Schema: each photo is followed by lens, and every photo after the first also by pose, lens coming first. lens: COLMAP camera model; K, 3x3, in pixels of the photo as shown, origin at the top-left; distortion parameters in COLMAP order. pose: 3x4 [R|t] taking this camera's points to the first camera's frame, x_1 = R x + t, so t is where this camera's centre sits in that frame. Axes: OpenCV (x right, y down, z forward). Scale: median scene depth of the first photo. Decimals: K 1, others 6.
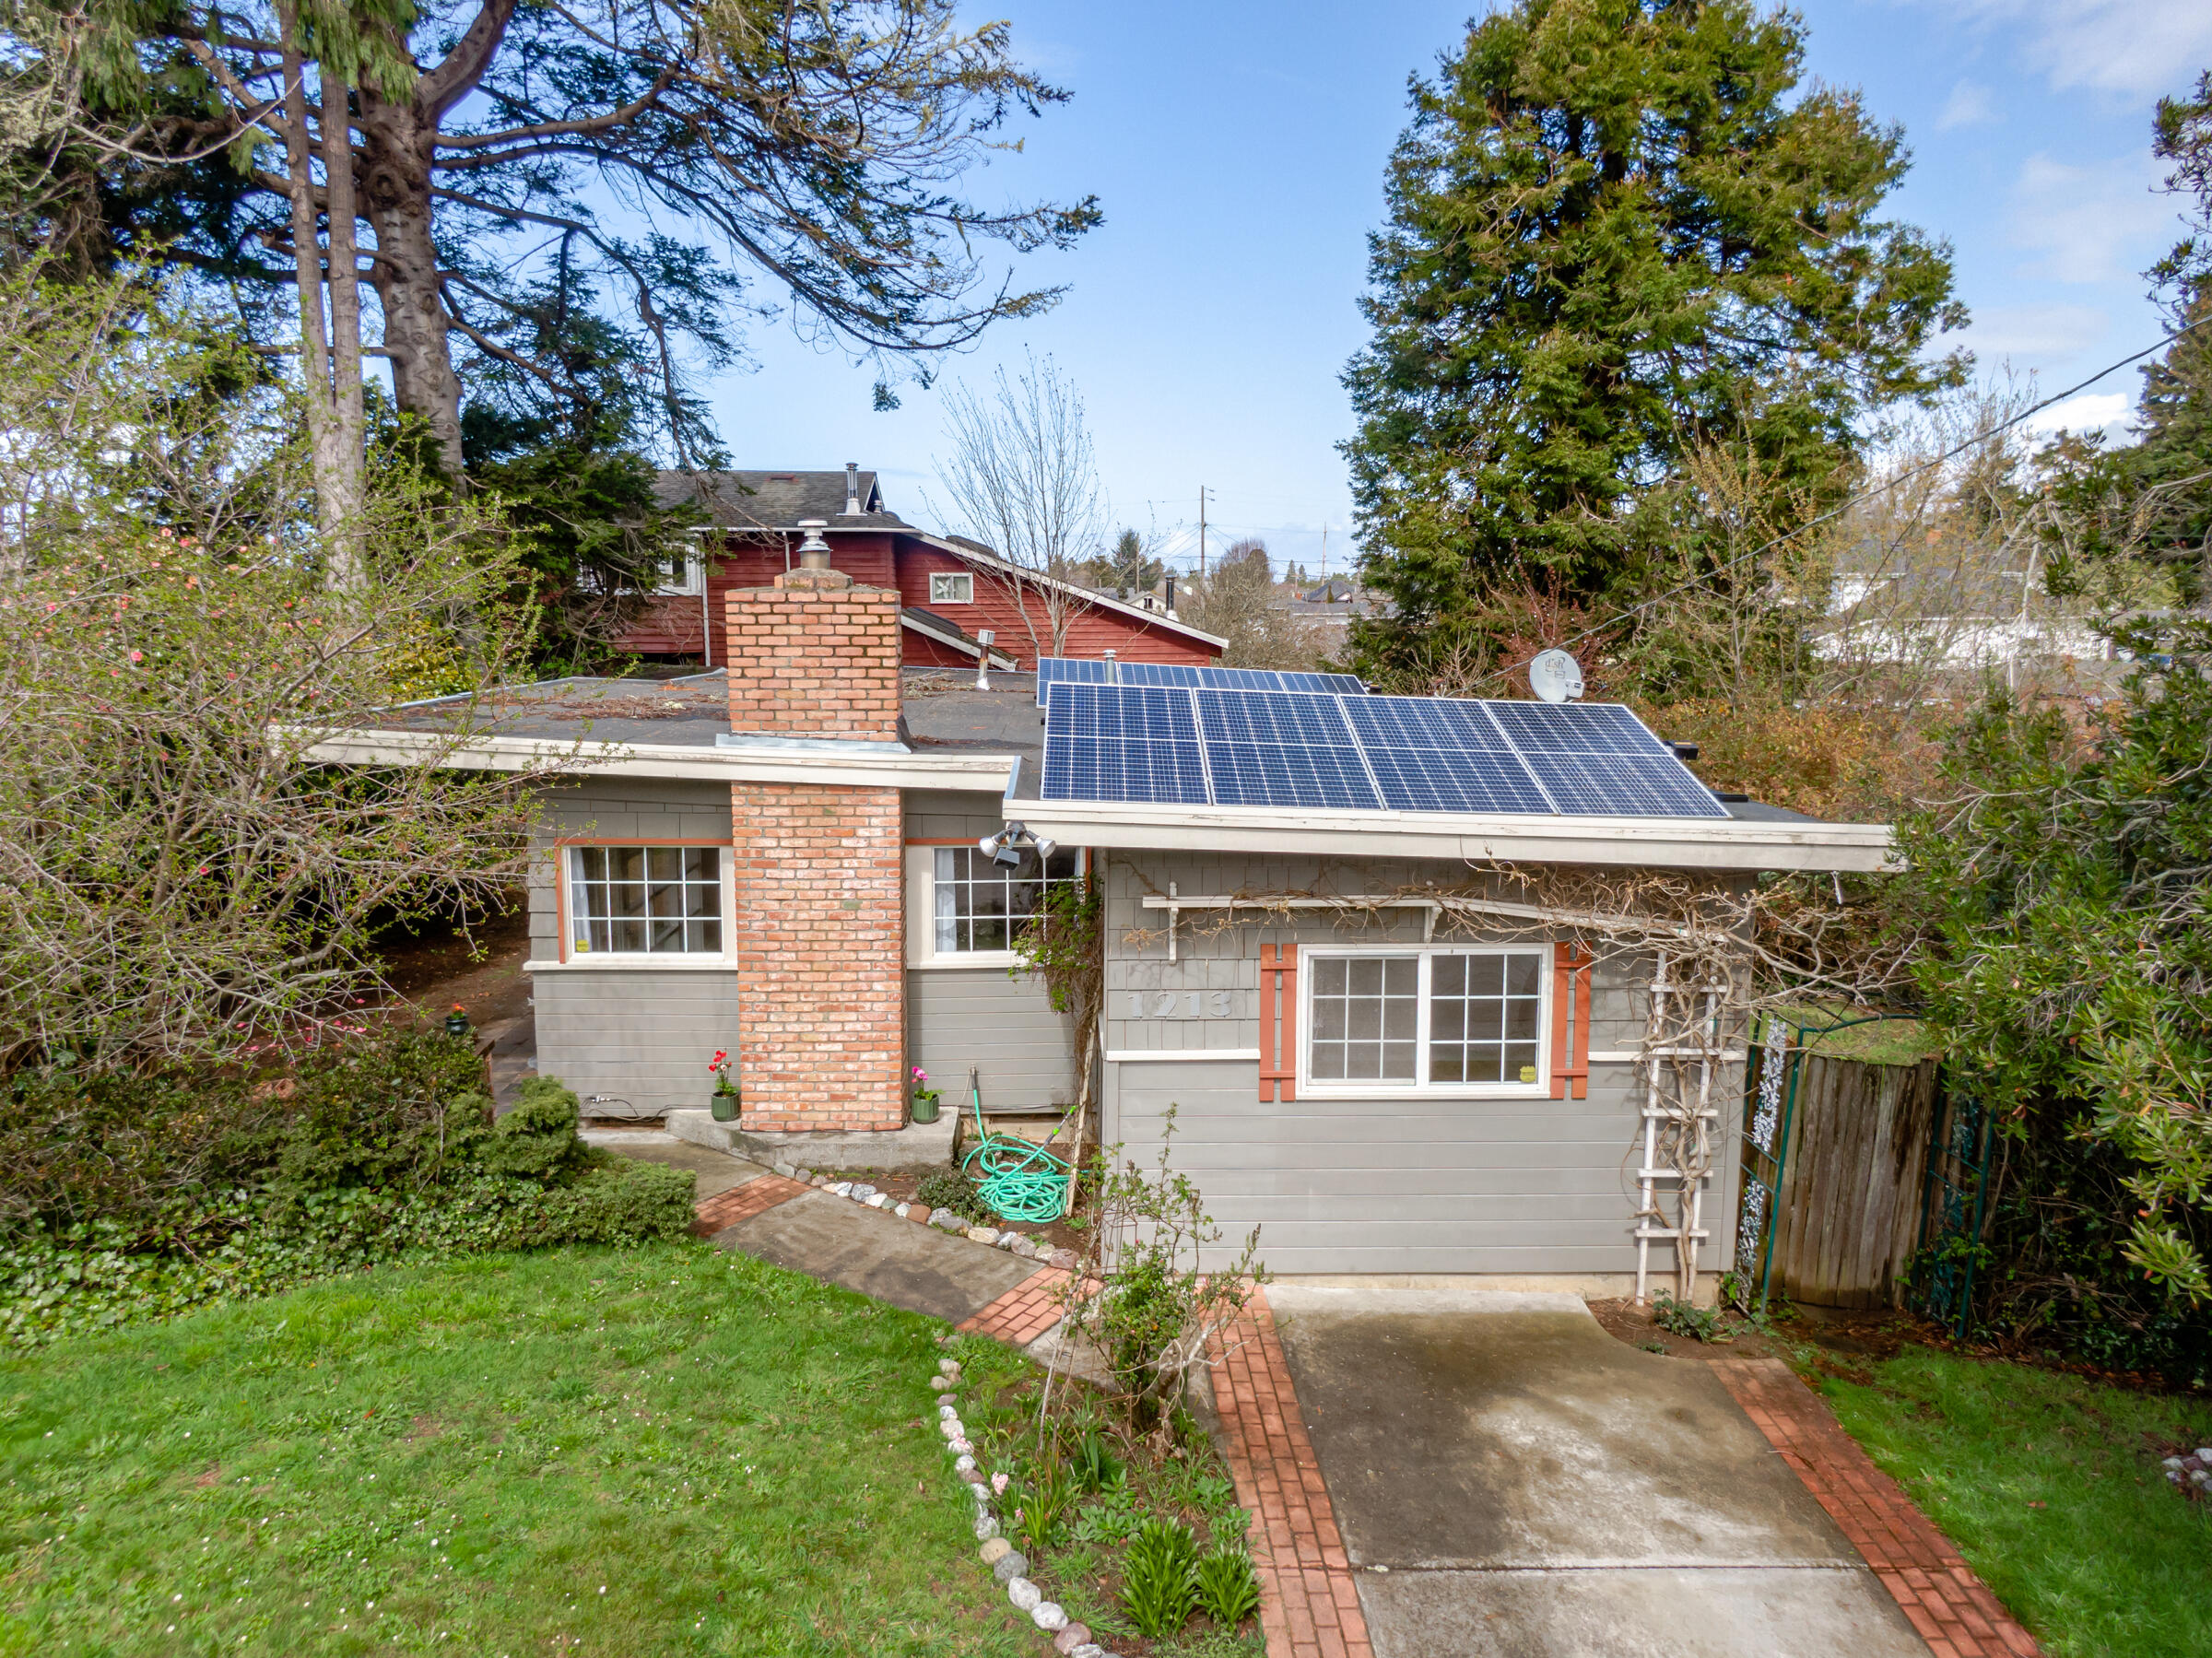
lens RADIAL K [[1592.6, 0, 1106.0], [0, 1592.6, 829.0], [0, 0, 1]] dist [0.005925, 0.003432]
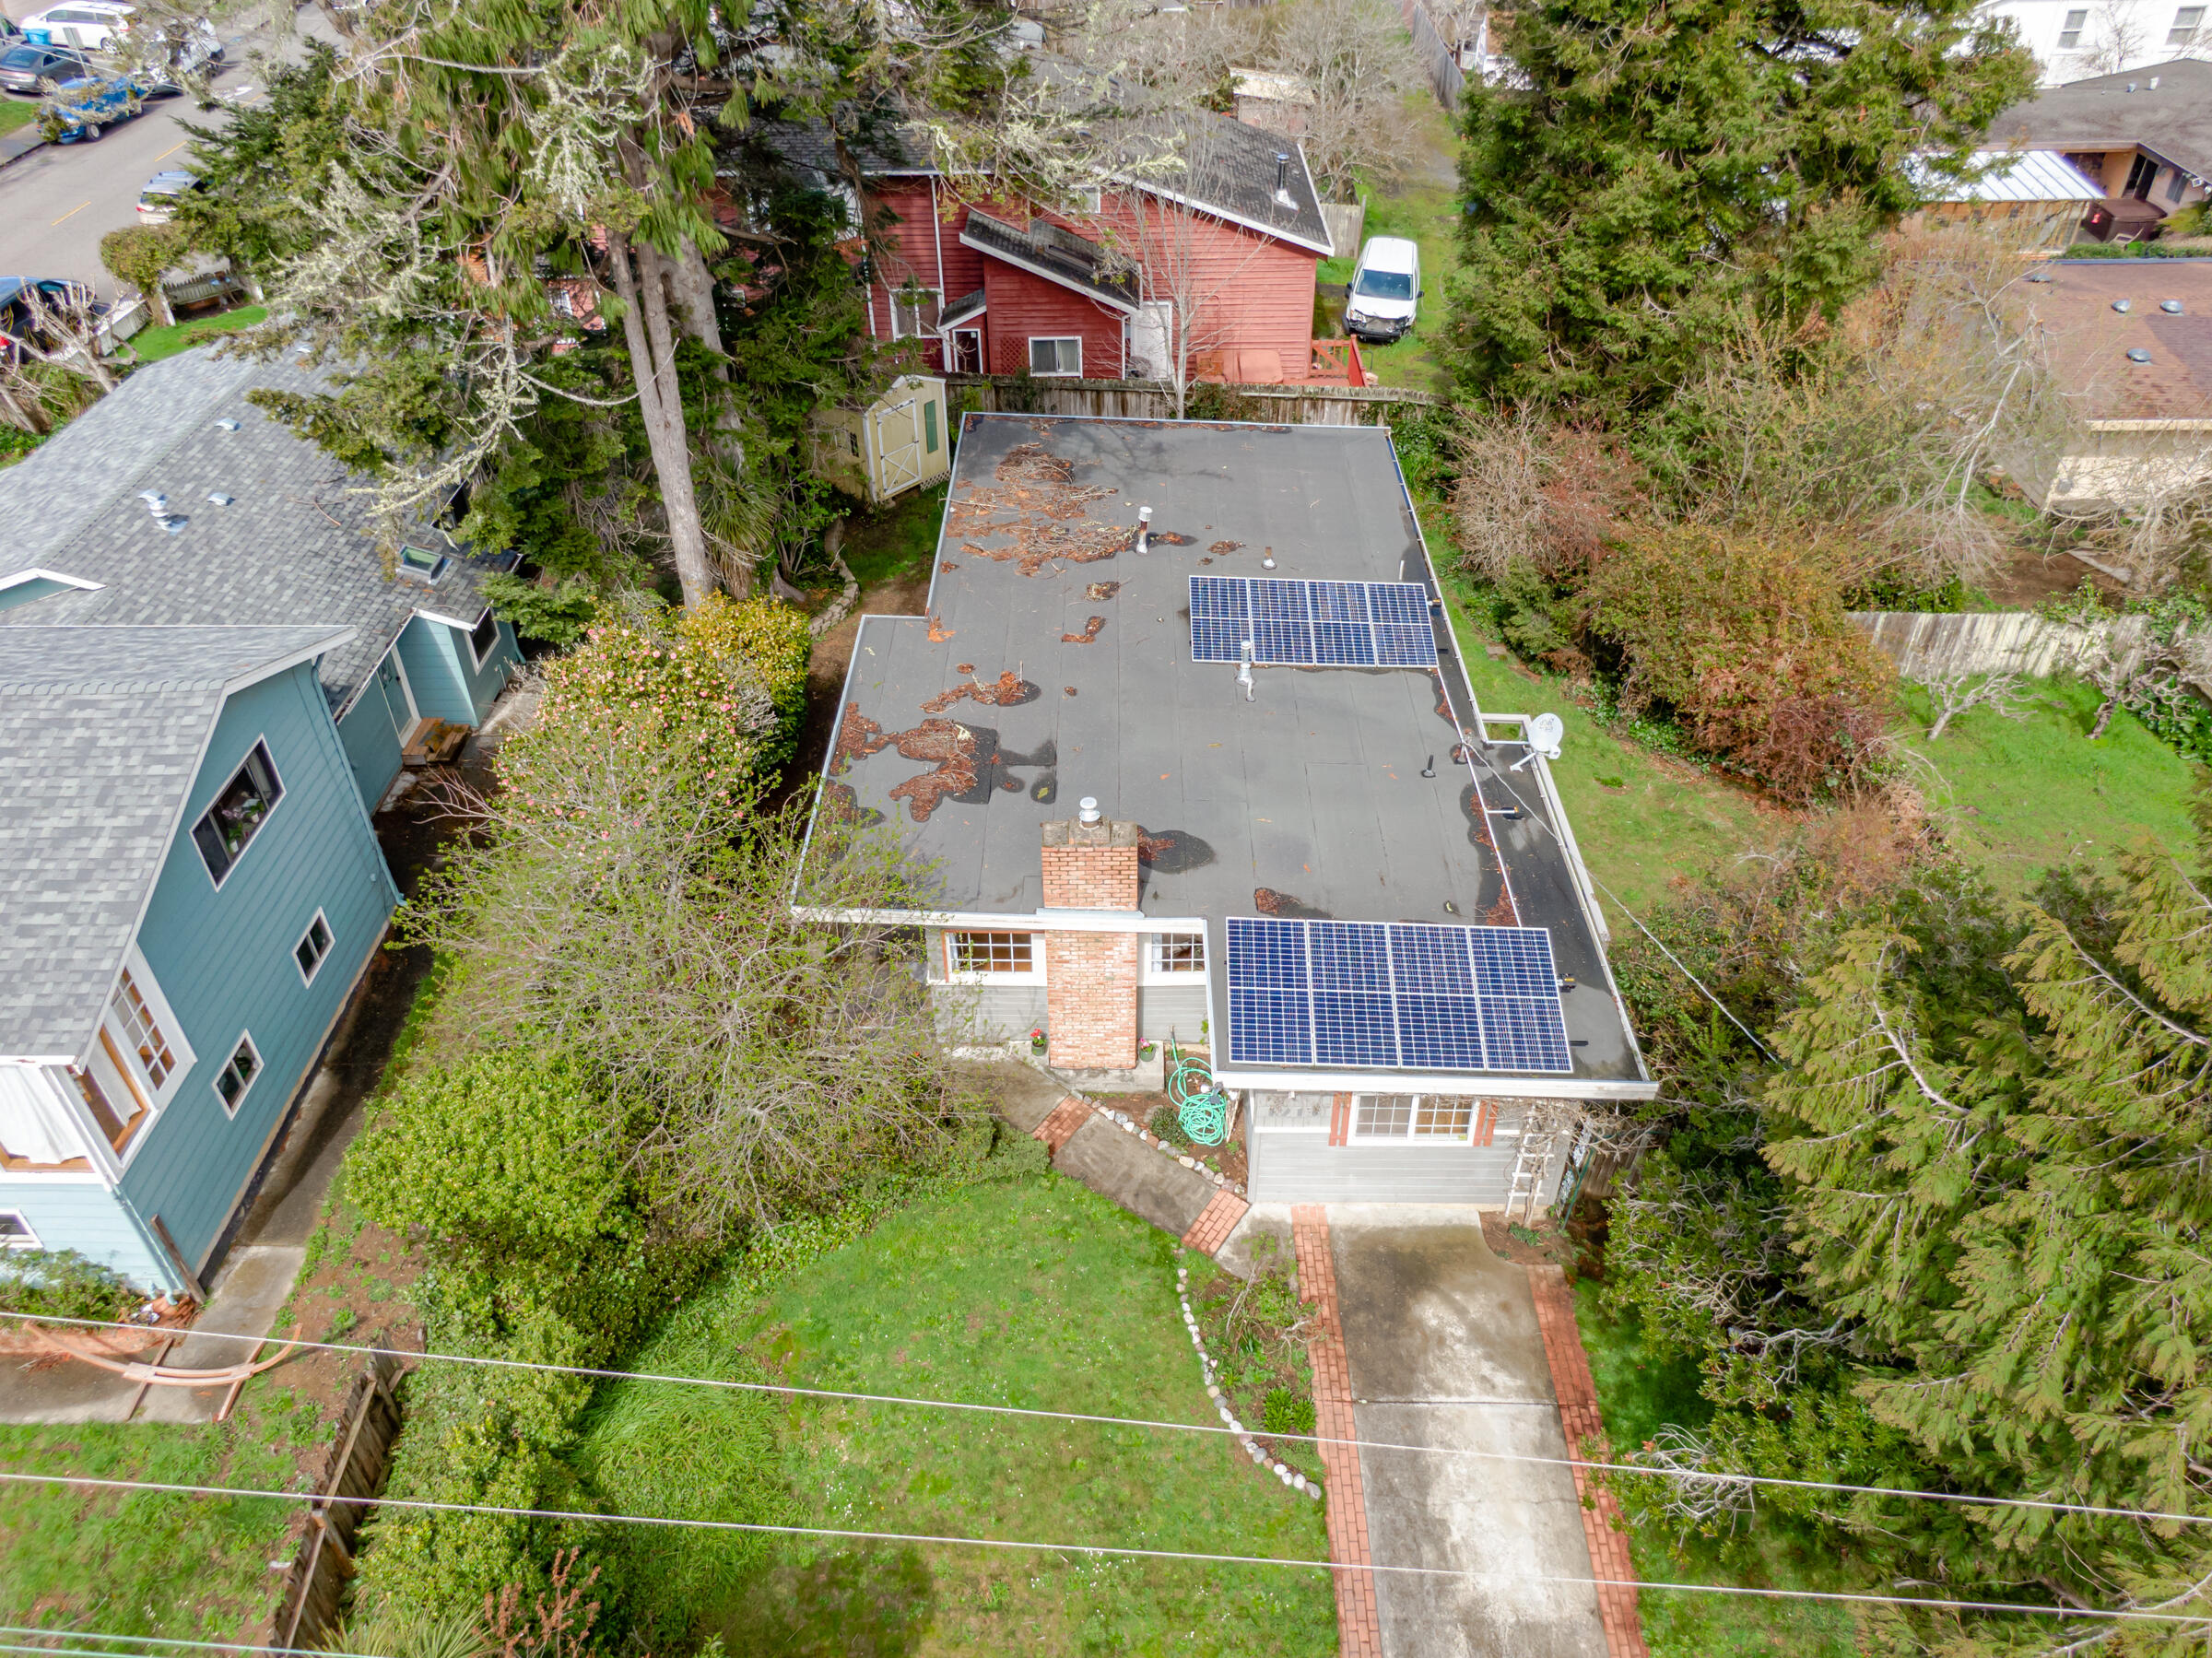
lens RADIAL K [[1575.2, 0, 1106.0], [0, 1575.2, 829.0], [0, 0, 1]] dist [0.020850, 0.000185]
pose [[0.999232, 0.017366, -0.035139, -0.125957], [0.002902, 0.861263, 0.508151, -1.211728], [0.039088, -0.507863, 0.860551, -0.548553]]
